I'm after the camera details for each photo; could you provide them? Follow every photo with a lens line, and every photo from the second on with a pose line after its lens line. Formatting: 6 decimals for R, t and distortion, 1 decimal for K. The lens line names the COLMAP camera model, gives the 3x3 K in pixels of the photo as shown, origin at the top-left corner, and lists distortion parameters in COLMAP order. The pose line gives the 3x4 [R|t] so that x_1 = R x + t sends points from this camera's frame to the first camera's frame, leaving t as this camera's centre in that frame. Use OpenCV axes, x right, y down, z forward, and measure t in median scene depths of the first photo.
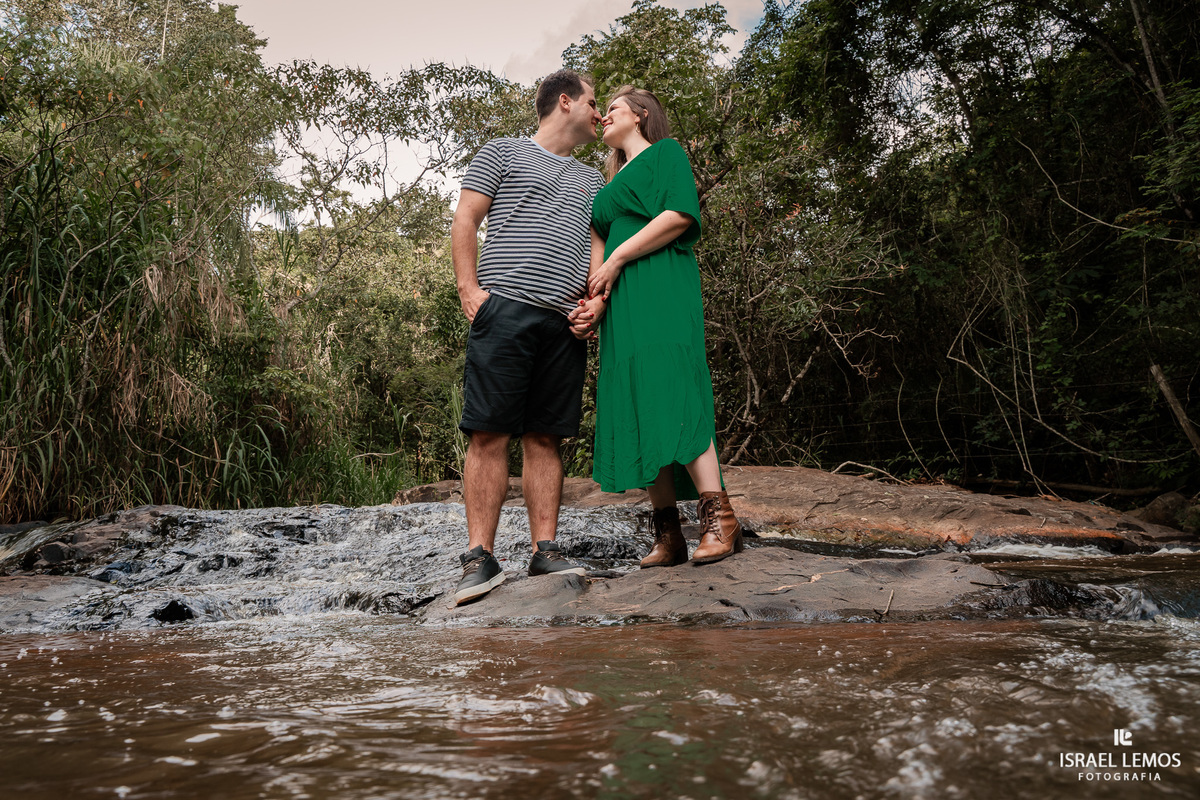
lens RADIAL K [[955.3, 0, 602.1], [0, 955.3, 390.6], [0, 0, 1]] dist [0.006446, -0.007087]
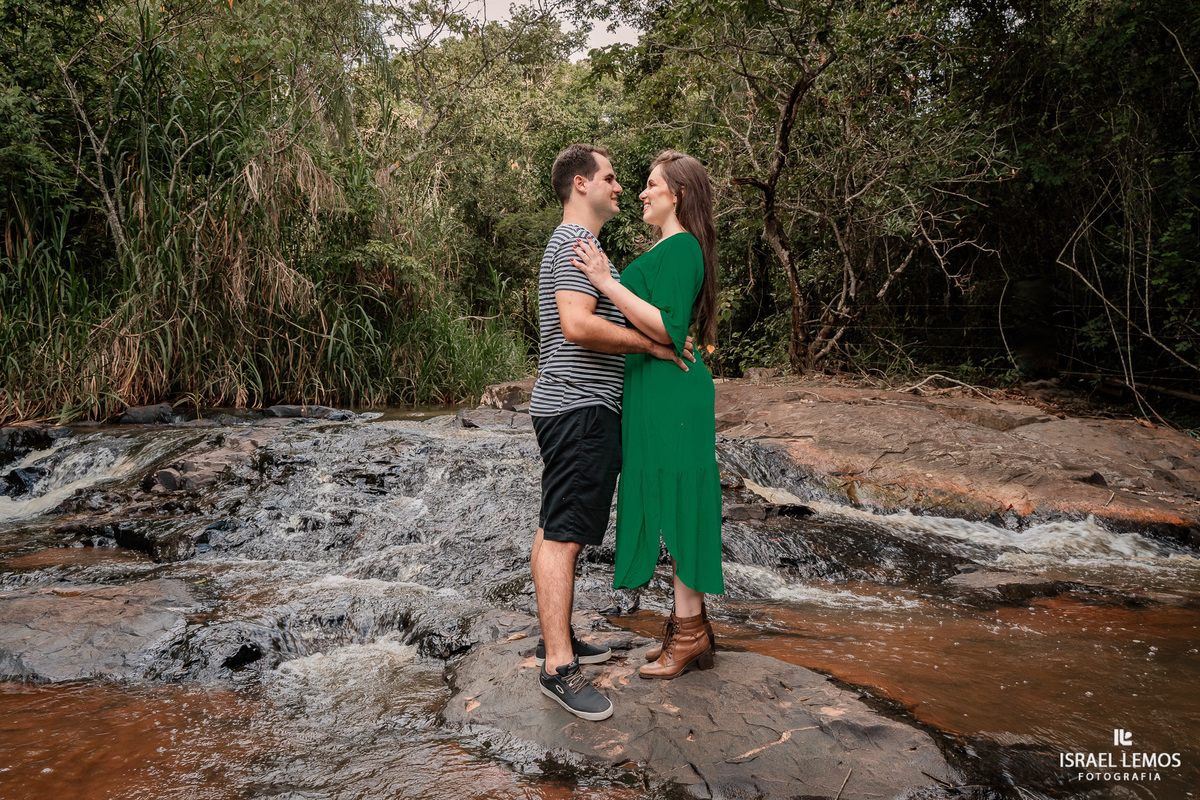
lens RADIAL K [[955.3, 0, 605.1], [0, 955.3, 394.5], [0, 0, 1]] dist [0.006446, -0.007087]
pose [[0.993439, 0.041233, -0.106669, 0.024148], [-0.020961, 0.982589, 0.184605, -0.078541], [0.112423, -0.181158, 0.977007, -0.003516]]
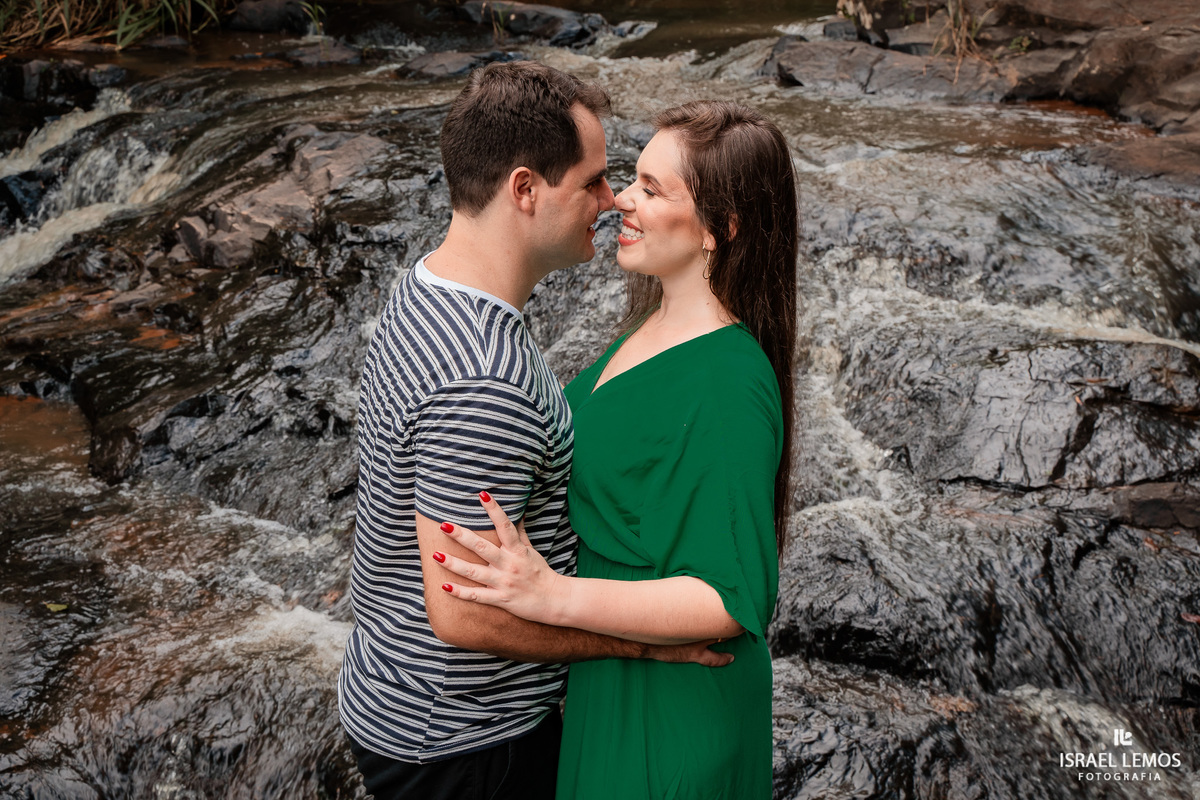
lens RADIAL K [[1661.9, 0, 605.6], [0, 1661.9, 399.0], [0, 0, 1]] dist [-0.013013, 0.000000]
pose [[0.891103, 0.186016, -0.413924, 0.085153], [0.053456, 0.862750, 0.502797, -0.156215], [0.450641, -0.470171, 0.758856, 0.128108]]
